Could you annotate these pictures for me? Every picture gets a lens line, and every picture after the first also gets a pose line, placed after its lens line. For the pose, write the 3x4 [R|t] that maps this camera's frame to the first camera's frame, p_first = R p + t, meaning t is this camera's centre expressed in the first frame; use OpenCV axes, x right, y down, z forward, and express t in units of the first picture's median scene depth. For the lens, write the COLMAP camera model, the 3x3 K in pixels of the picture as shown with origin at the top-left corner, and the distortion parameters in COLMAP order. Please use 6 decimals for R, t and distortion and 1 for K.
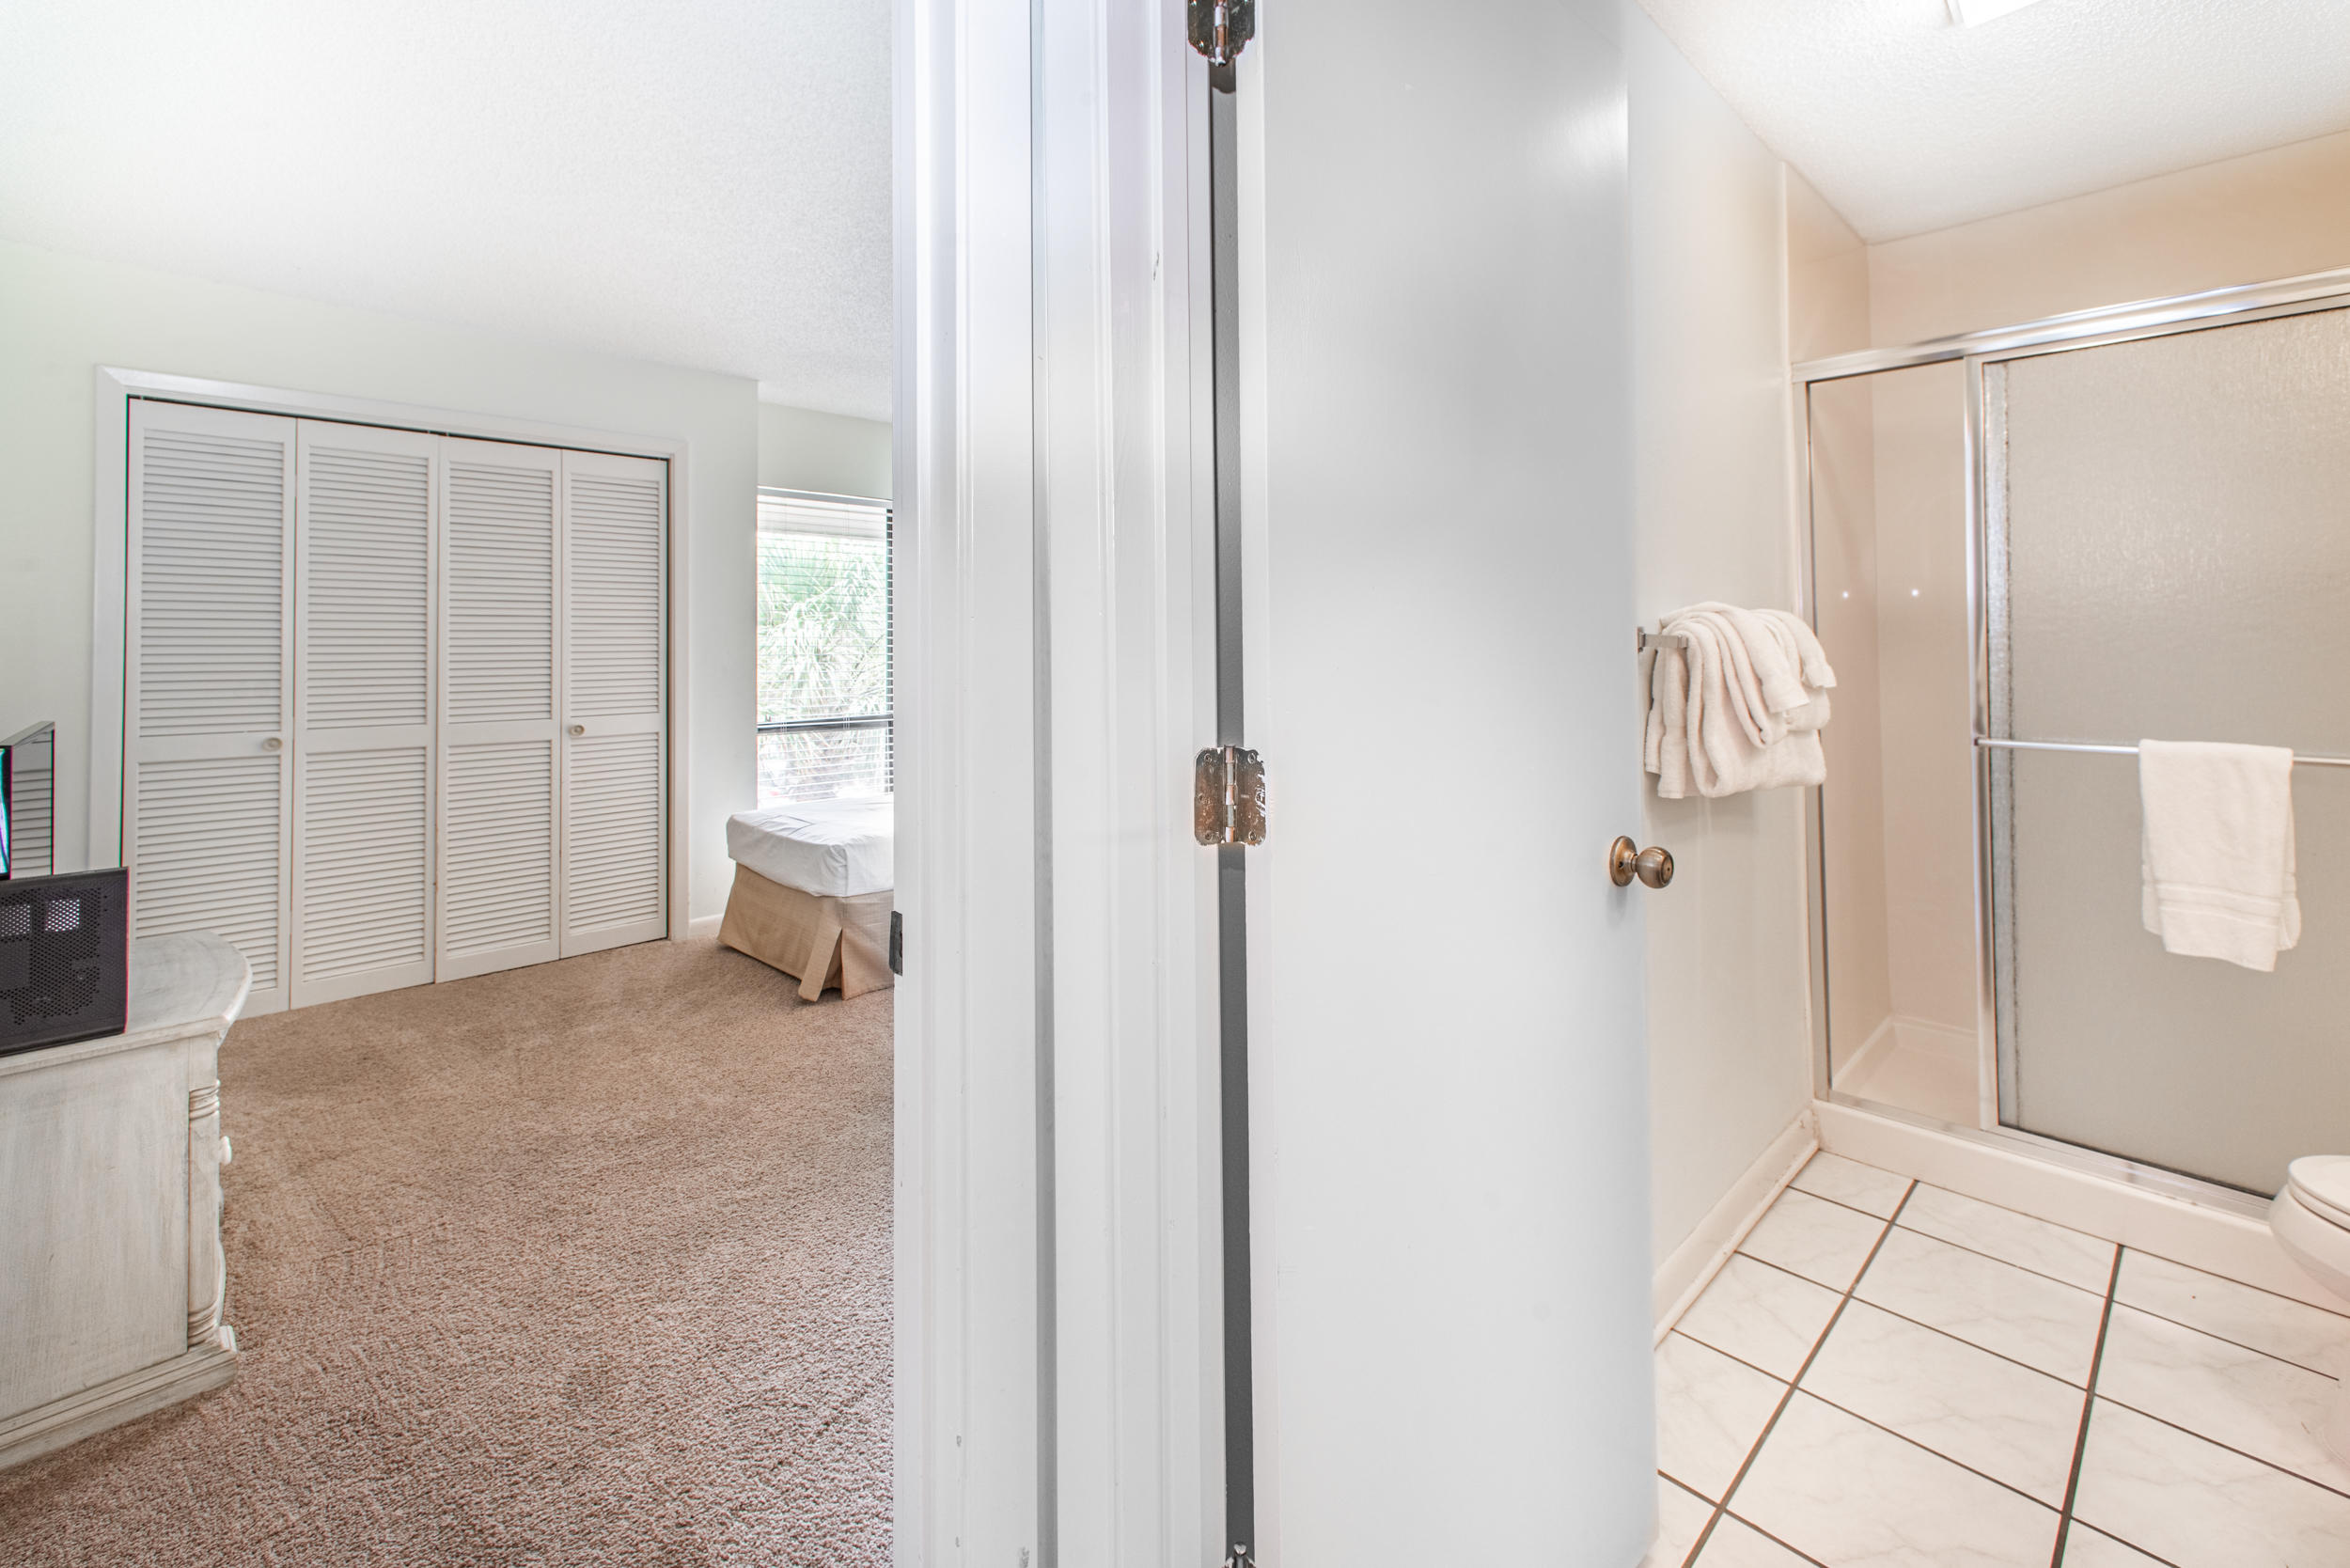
lens RADIAL K [[973.0, 0, 1180.5], [0, 973.0, 644.3], [0, 0, 1]] dist [0.003627, 0.000951]
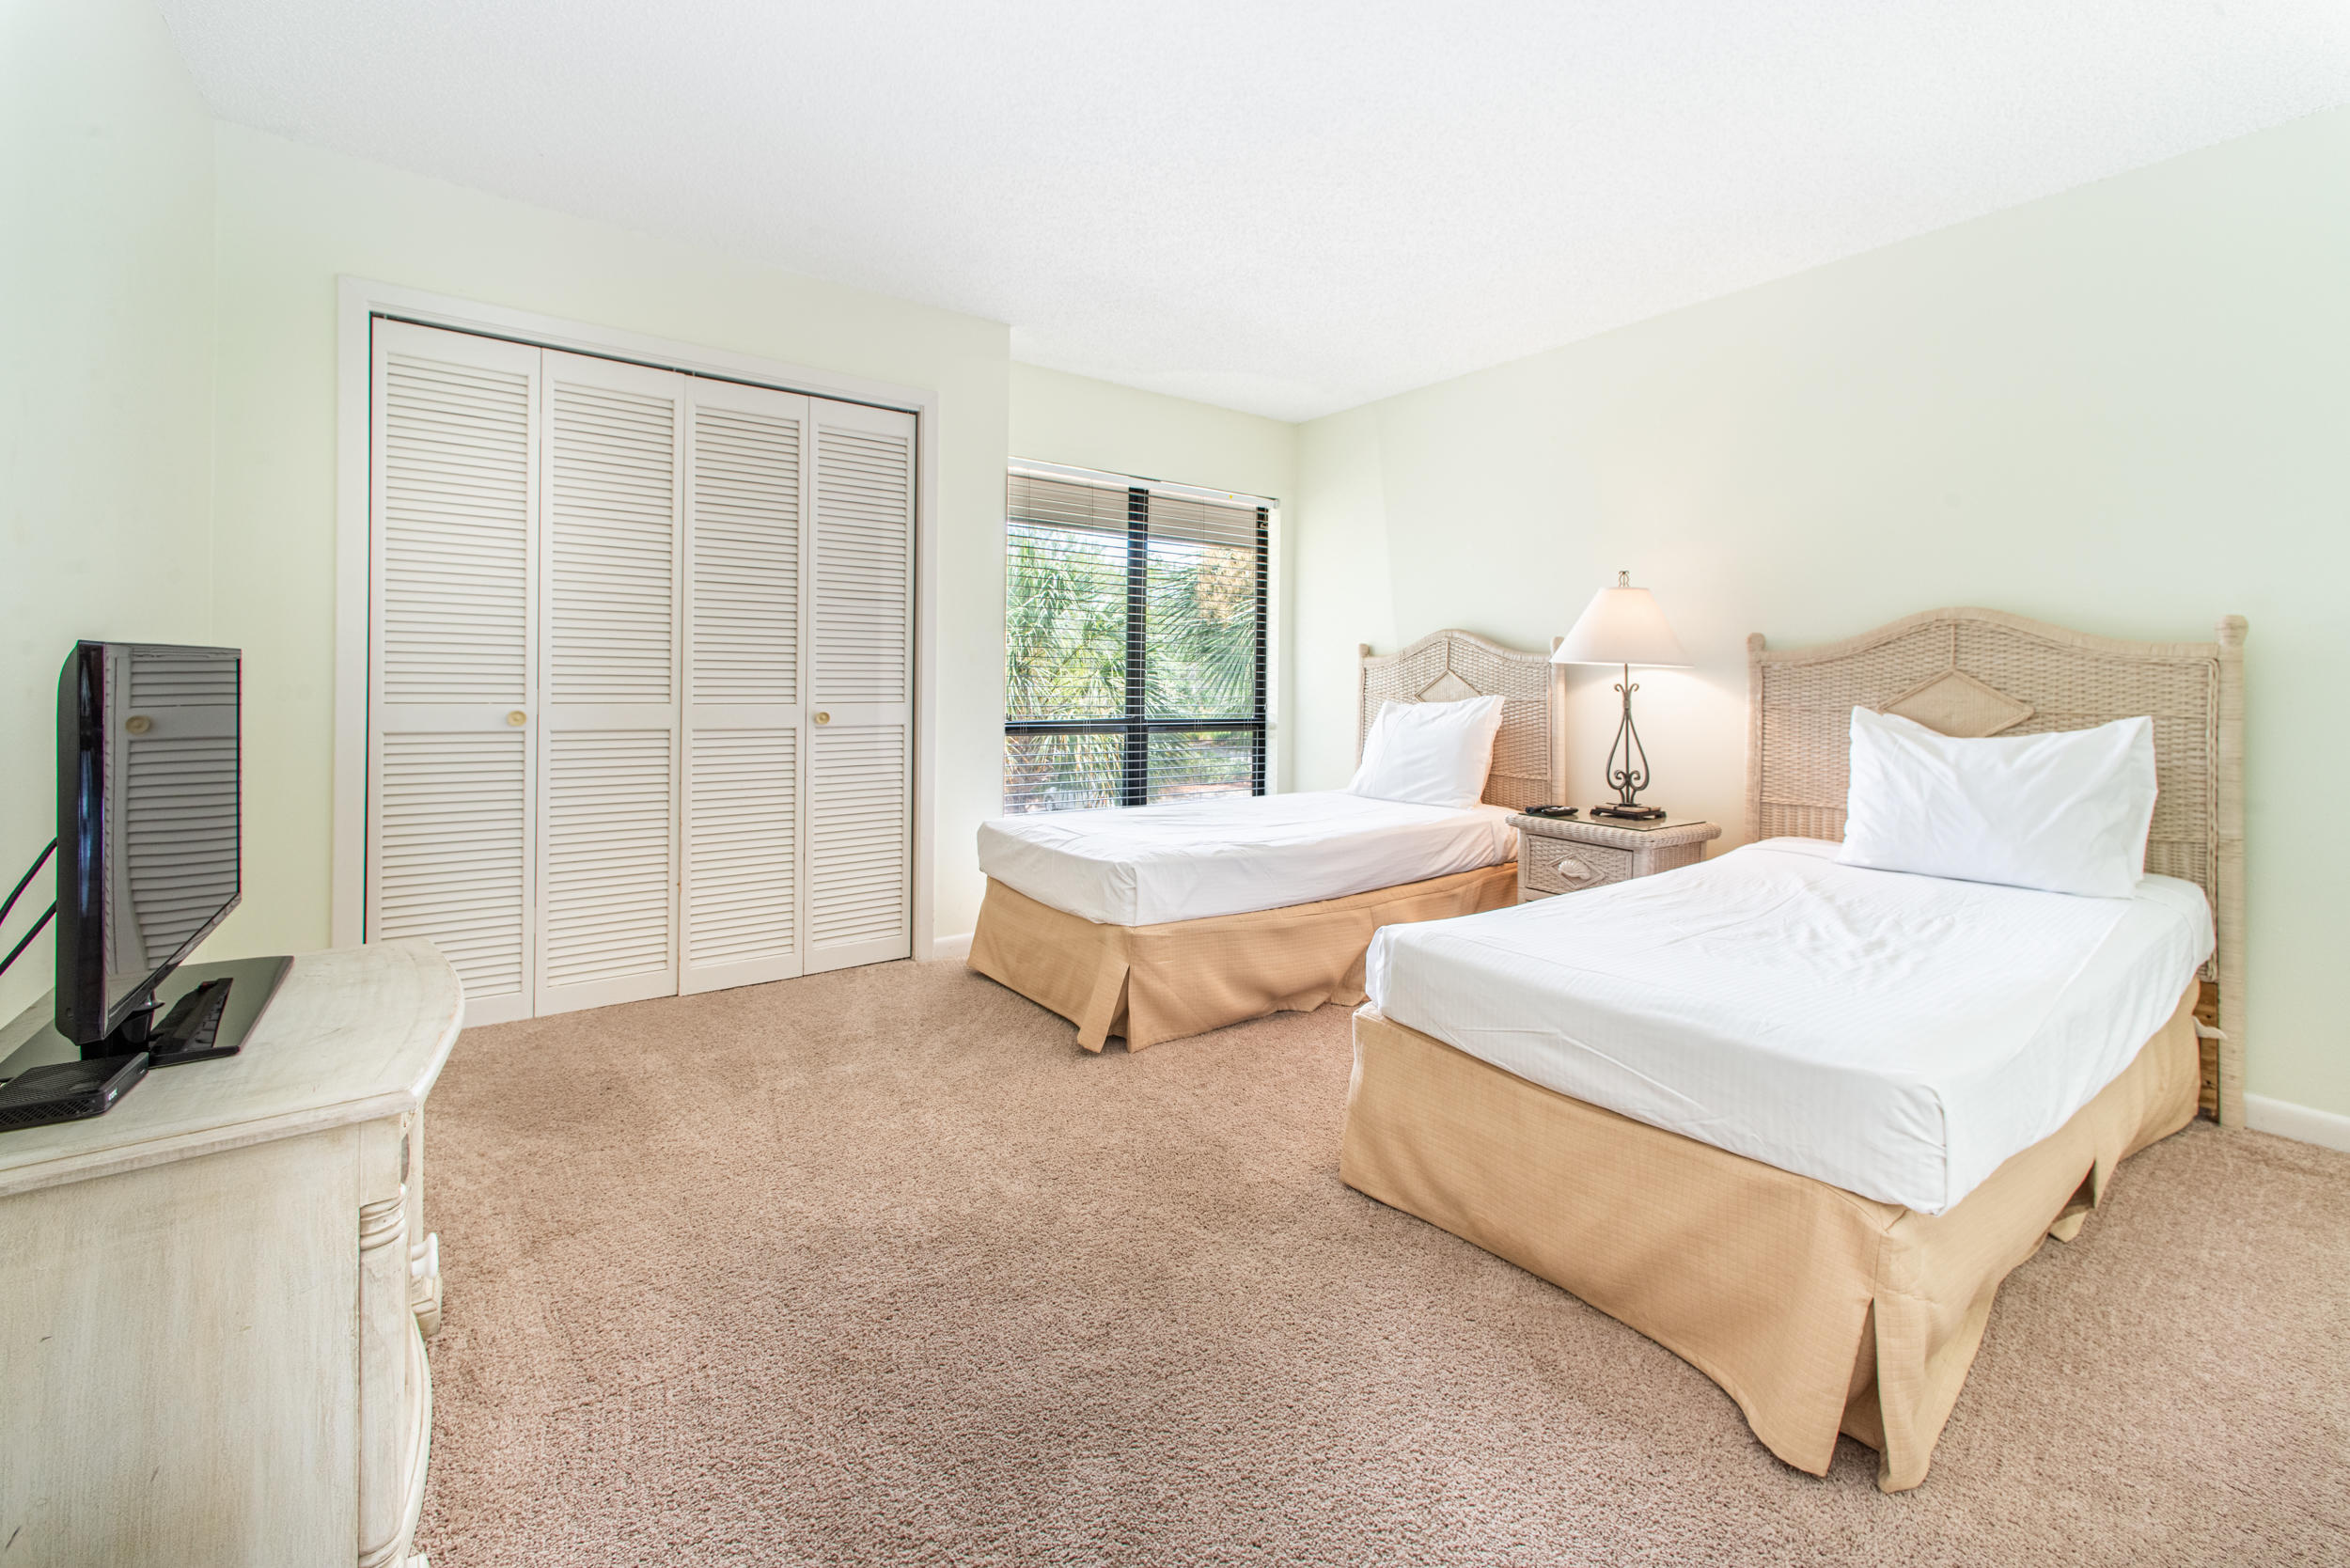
lens RADIAL K [[973.0, 0, 1175.0], [0, 973.0, 689.2], [0, 0, 1]] dist [0.003627, 0.000951]
pose [[0.985415, 0.016353, -0.169383, -0.211752], [-0.013555, 0.999752, 0.017659, 0.057004], [0.169630, -0.015106, 0.985392, 0.253839]]
